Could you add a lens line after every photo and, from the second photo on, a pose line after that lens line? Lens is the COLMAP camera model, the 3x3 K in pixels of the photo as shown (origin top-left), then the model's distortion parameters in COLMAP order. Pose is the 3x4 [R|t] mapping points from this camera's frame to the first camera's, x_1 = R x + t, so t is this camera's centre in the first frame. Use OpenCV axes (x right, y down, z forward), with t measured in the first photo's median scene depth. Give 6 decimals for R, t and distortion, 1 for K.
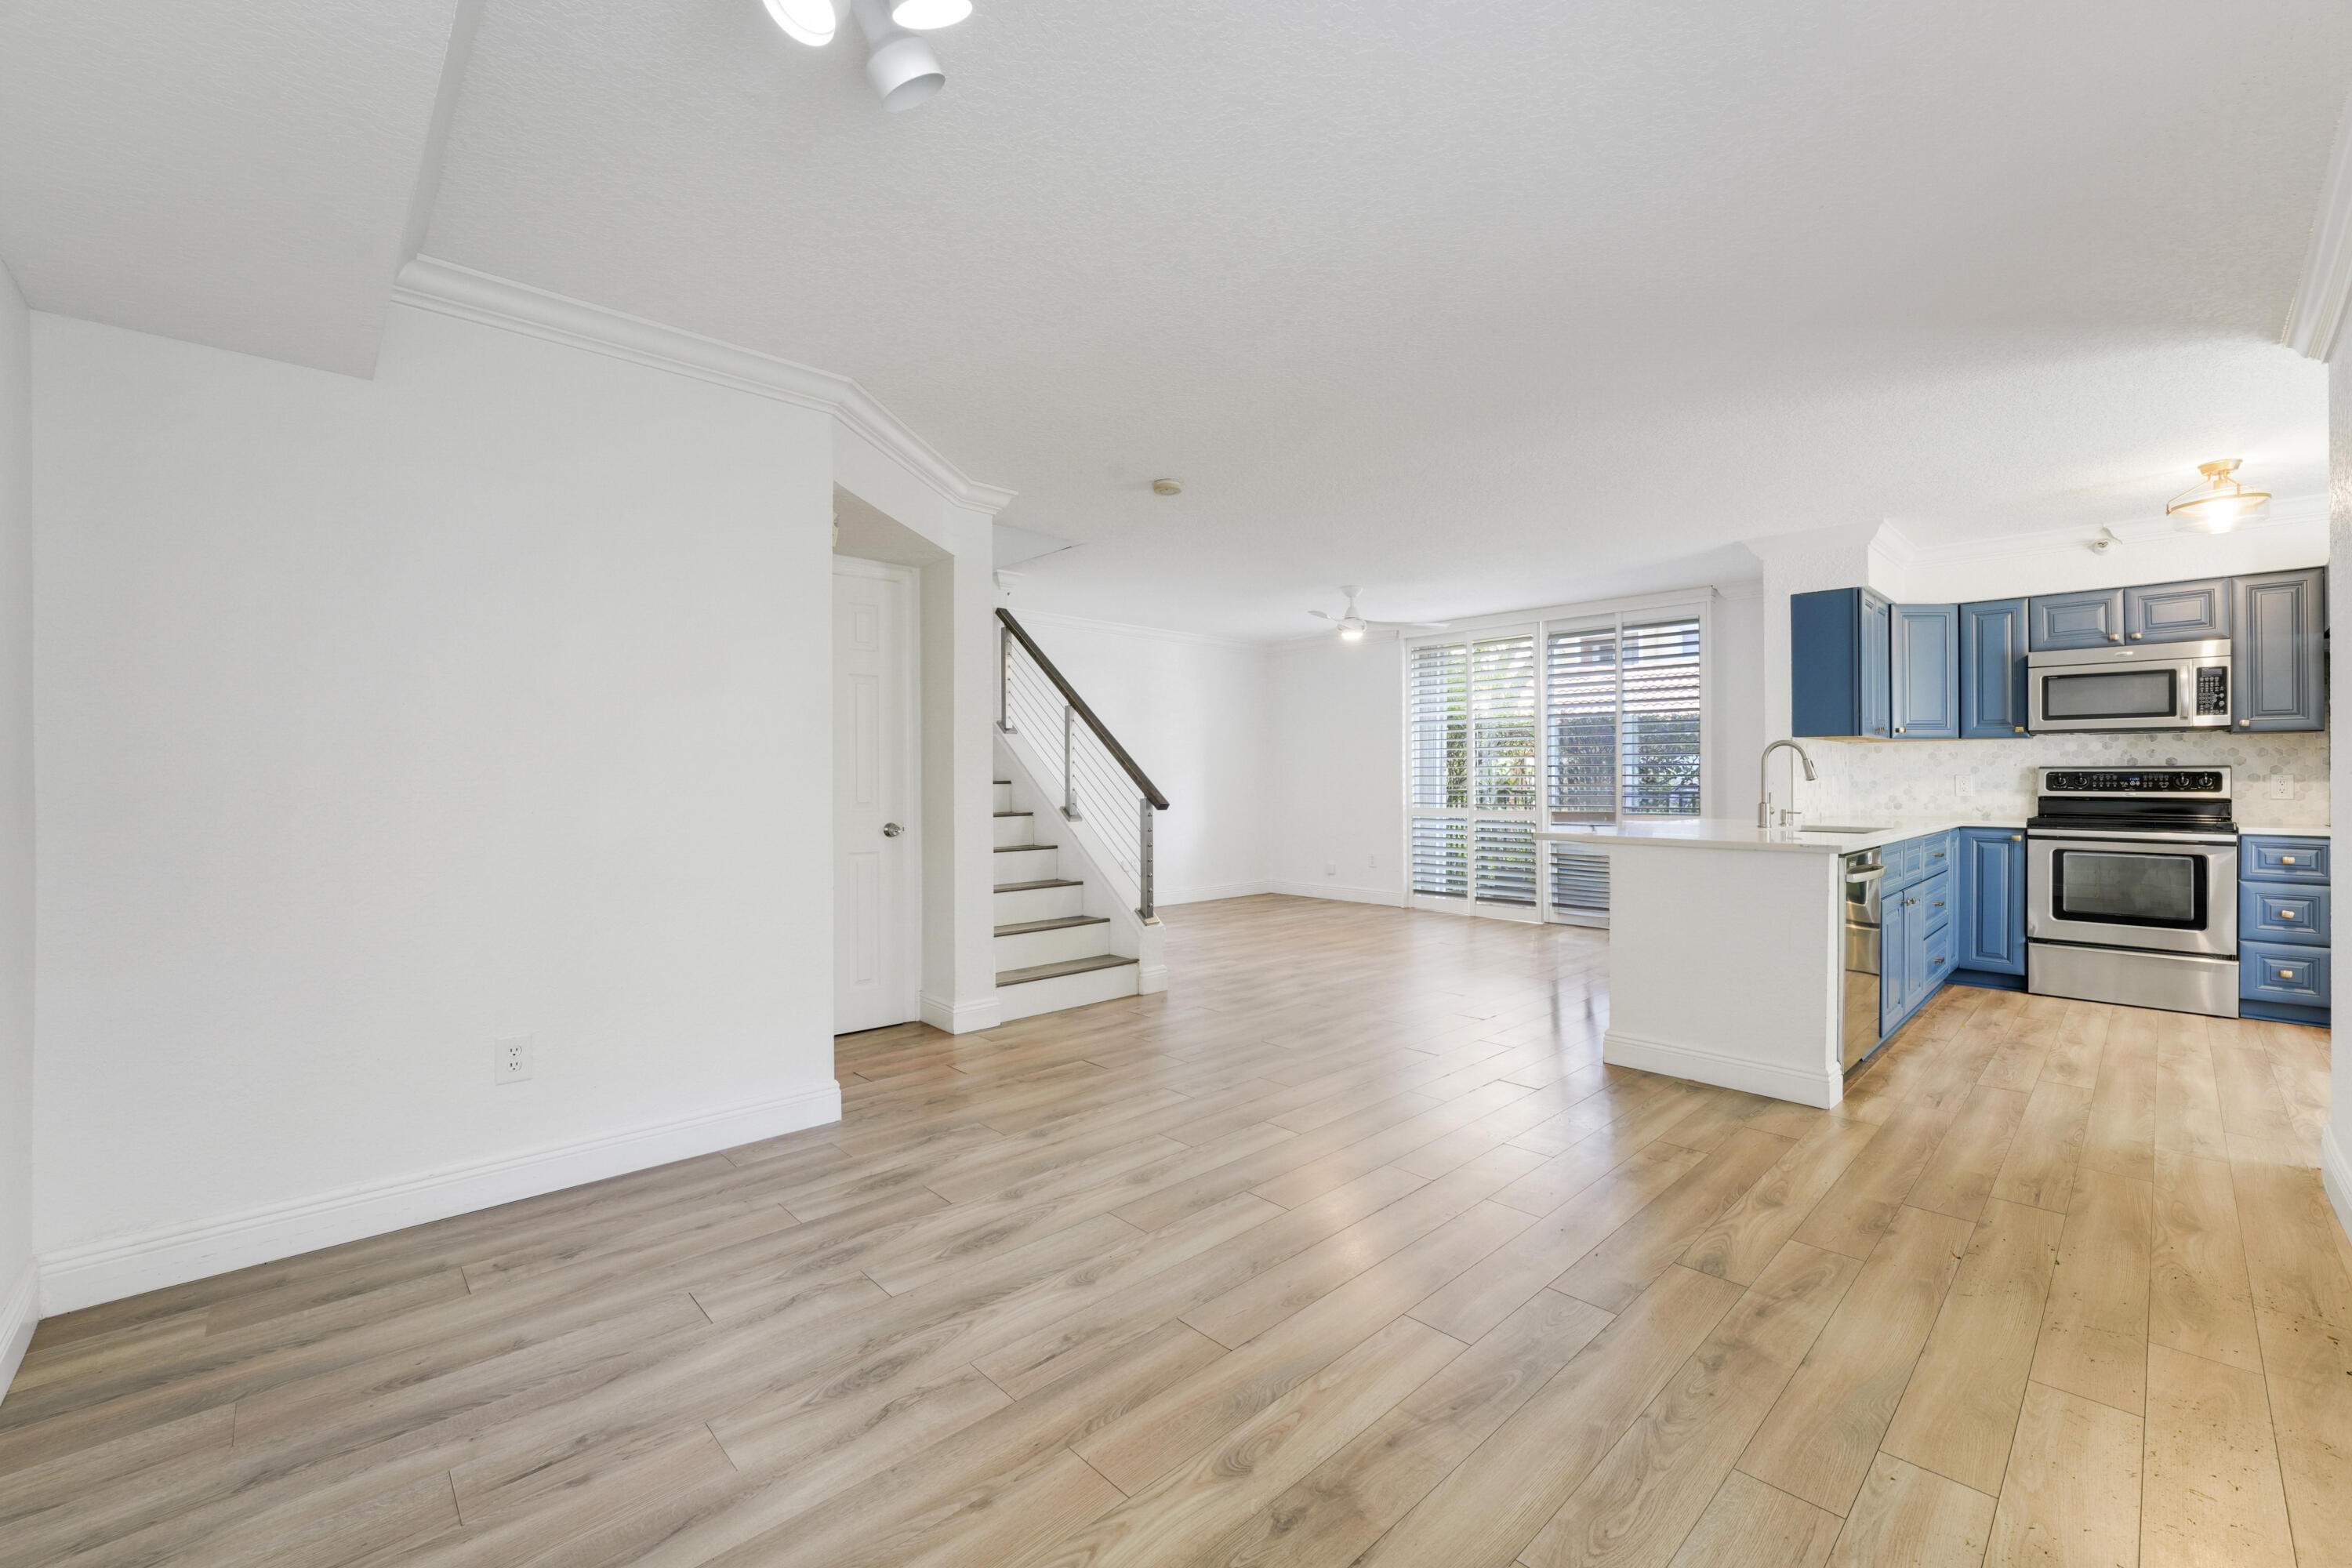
lens RADIAL K [[957.6, 0, 1217.4], [0, 957.6, 770.5], [0, 0, 1]] dist [-0.016062, 0.001841]
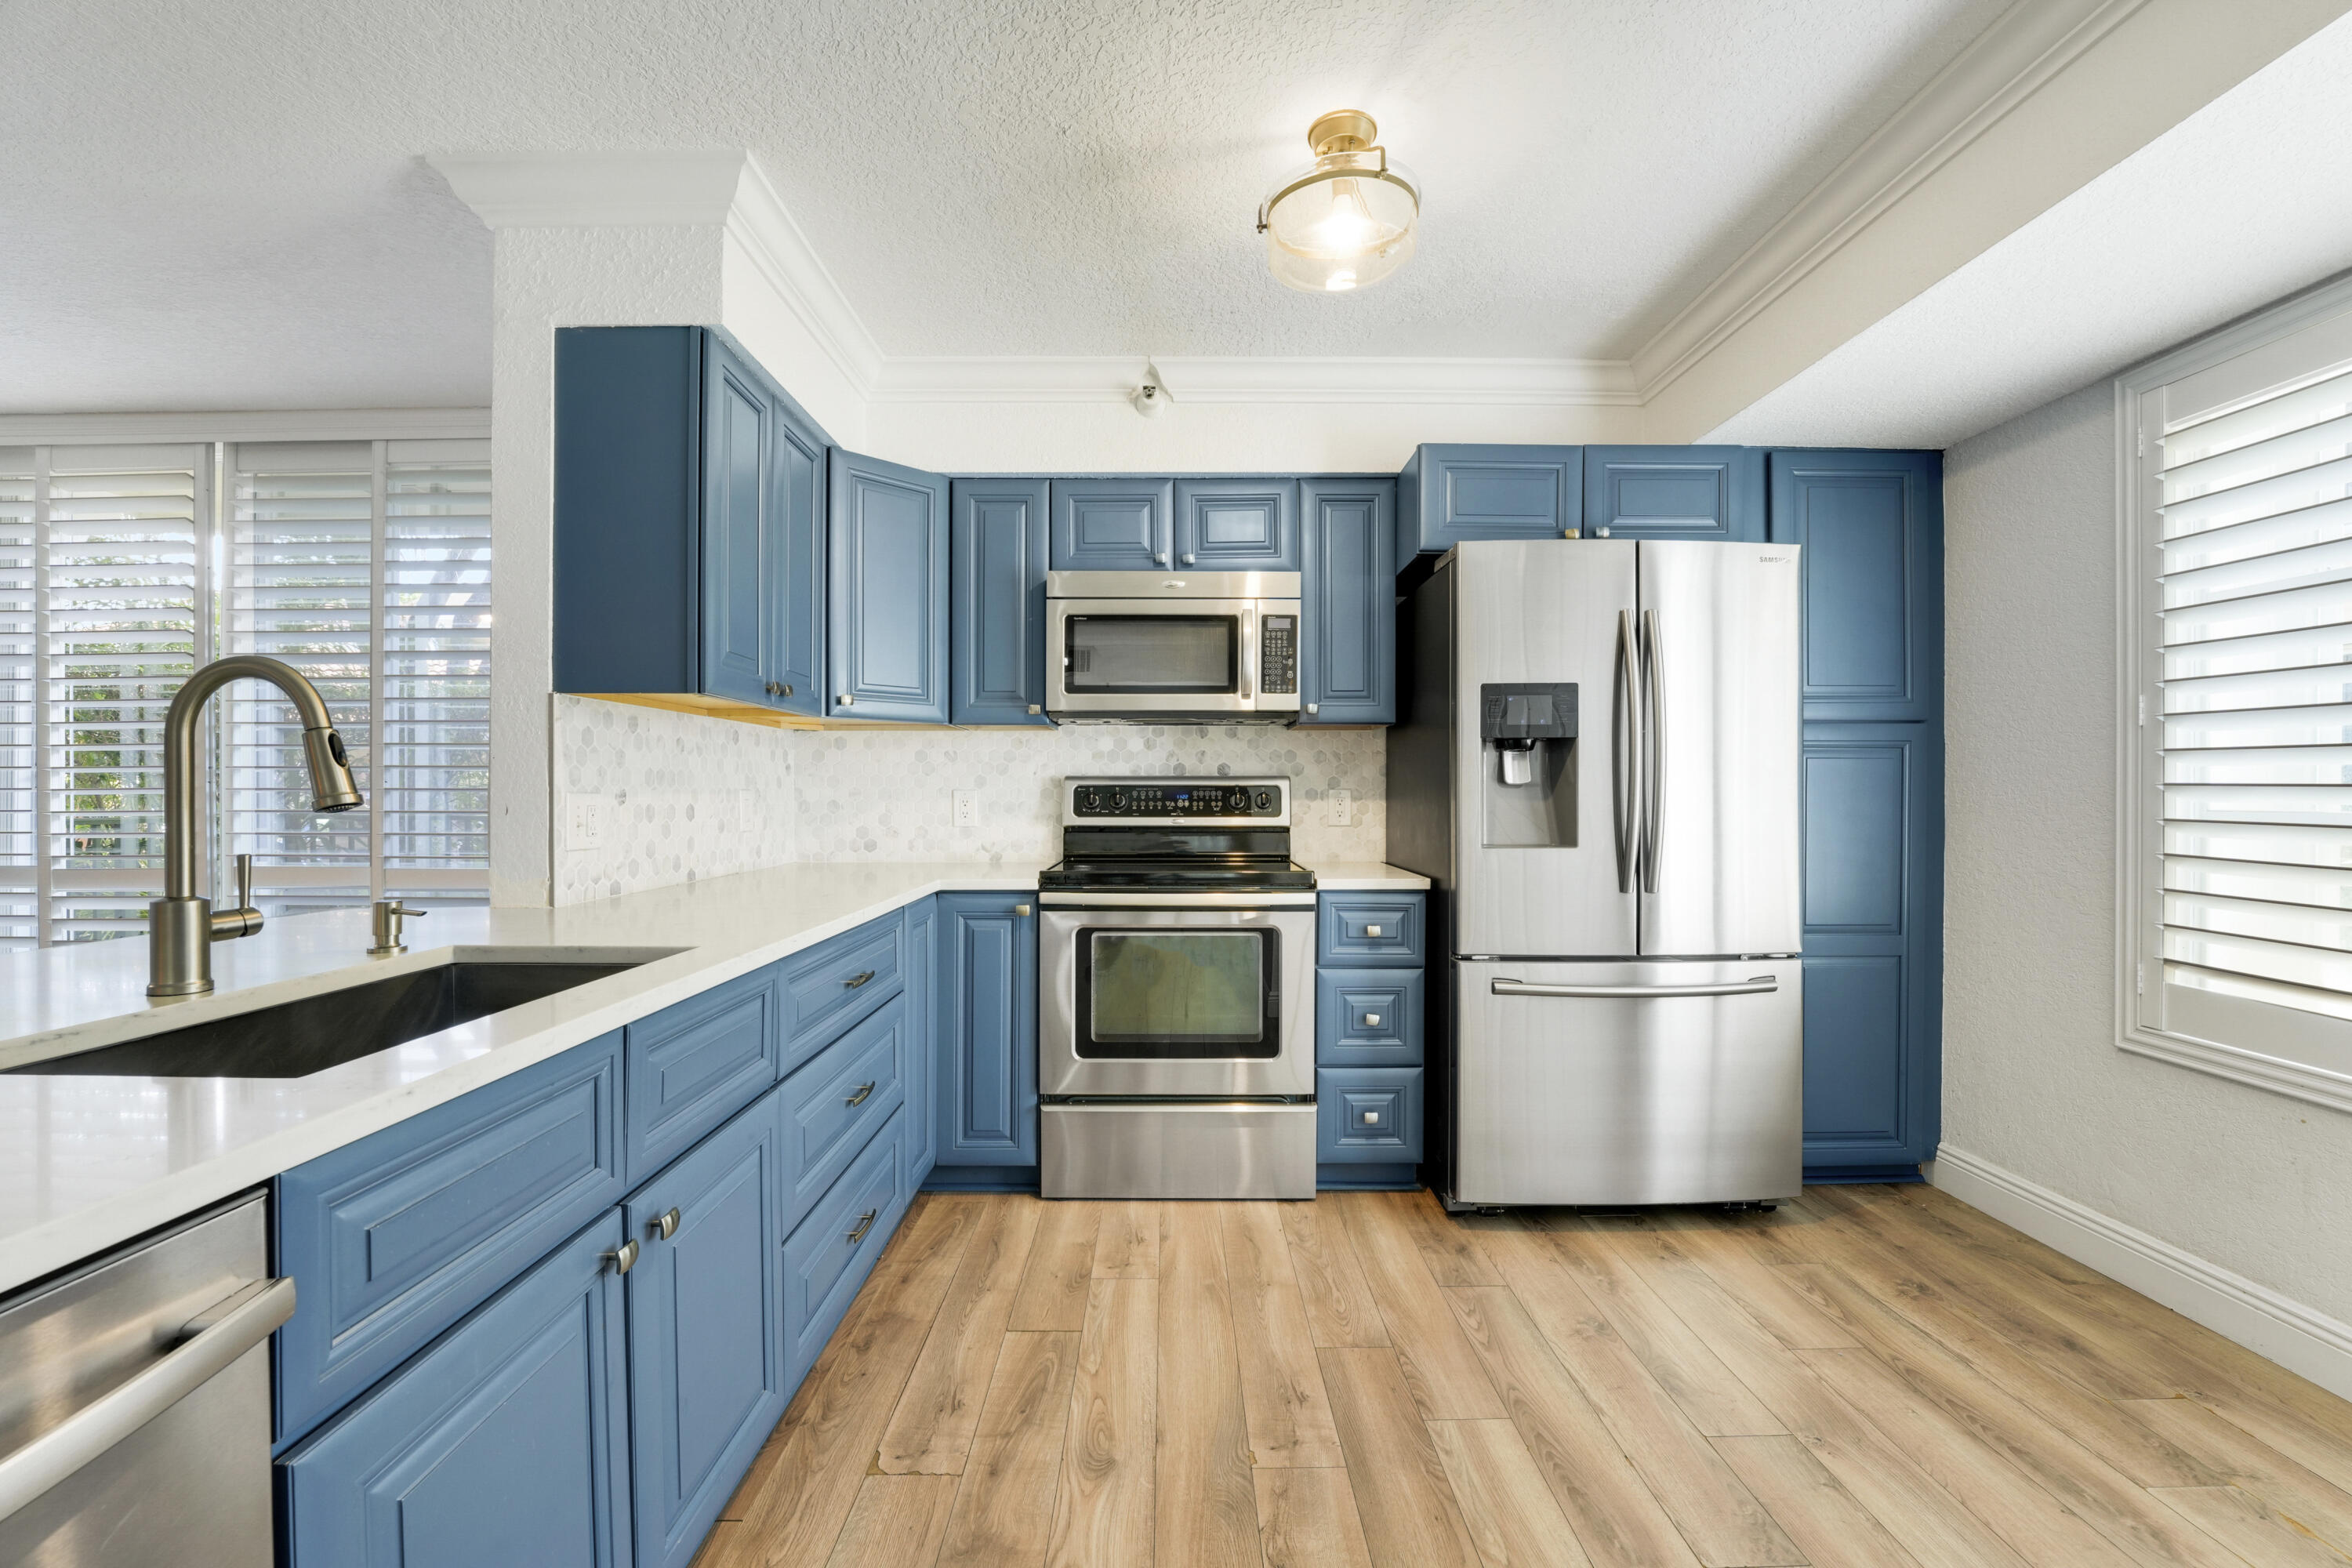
lens RADIAL K [[957.6, 0, 1181.9], [0, 957.6, 799.4], [0, 0, 1]] dist [-0.016062, 0.001841]
pose [[0.696740, -0.006460, 0.717295, 0.554889], [-0.005109, 0.999889, 0.013968, 0.001960], [-0.717306, -0.013396, 0.696630, 0.600990]]
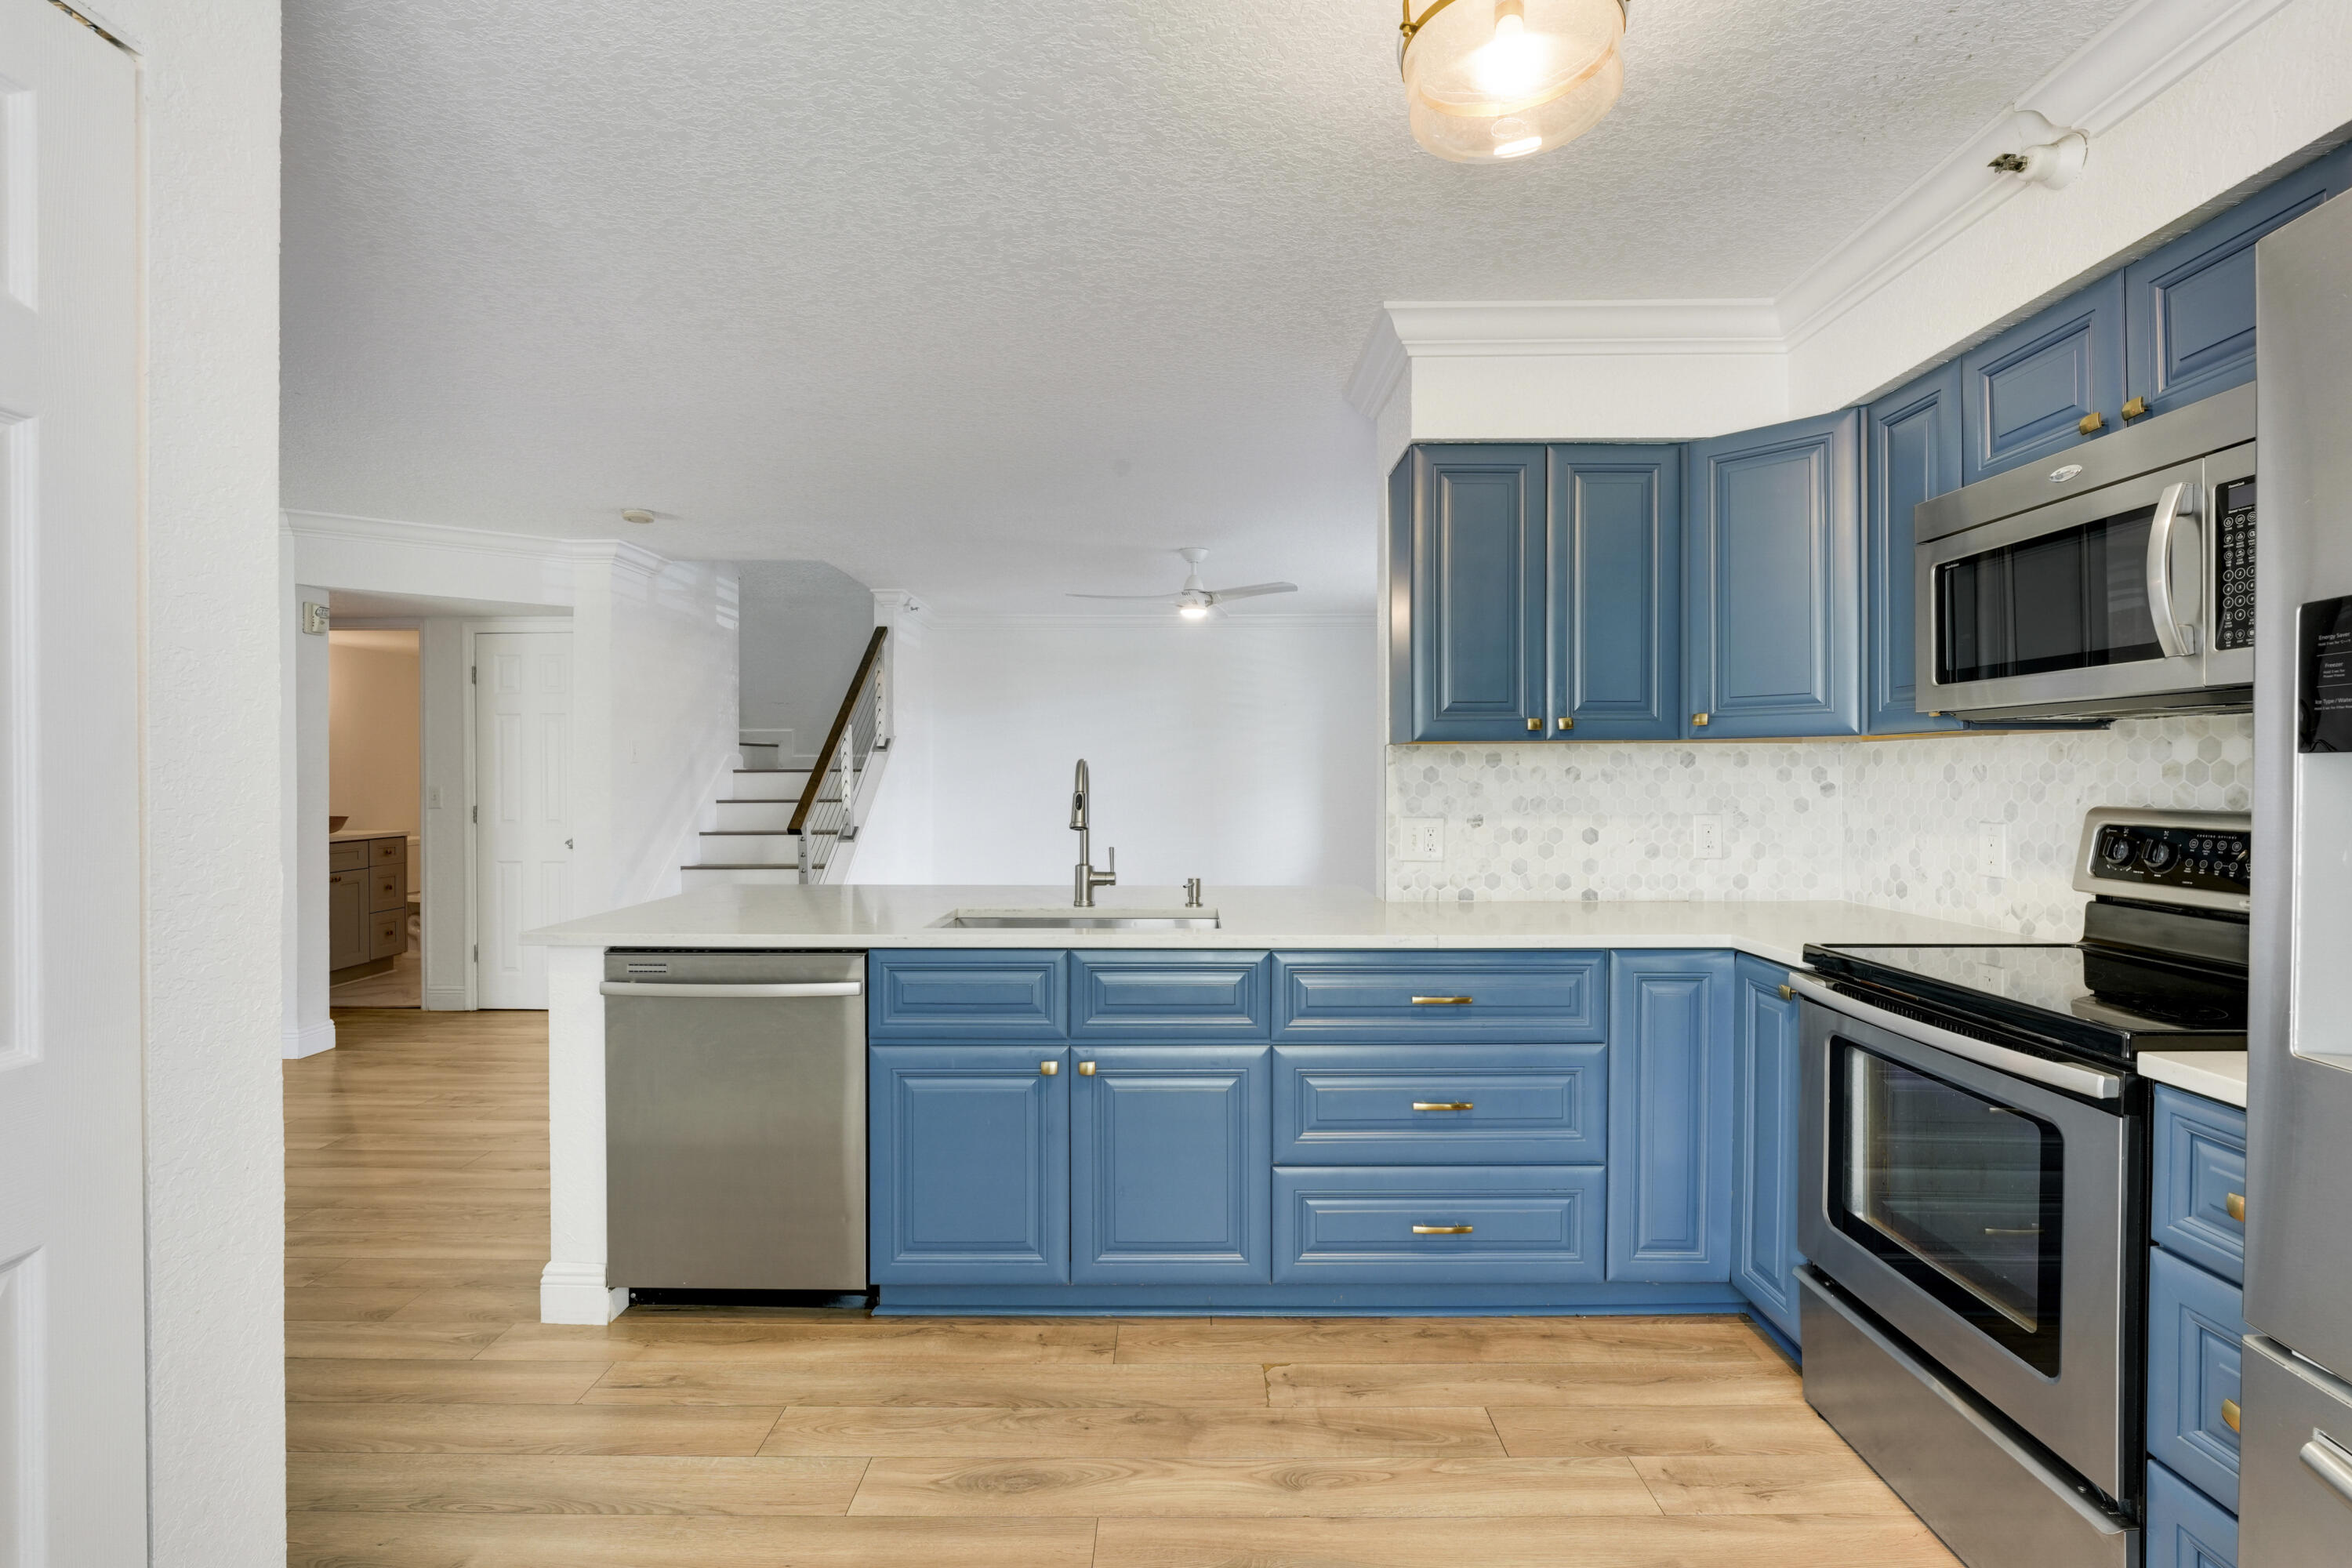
lens RADIAL K [[1073.5, 0, 1170.1], [0, 1073.5, 779.5], [0, 0, 1]] dist [-0.019365, -0.000849]
pose [[0.708395, 0.001532, -0.705815, 1.032515], [0.007055, 0.999932, 0.009251, -0.023903], [0.705781, -0.011533, 0.708336, 0.541667]]
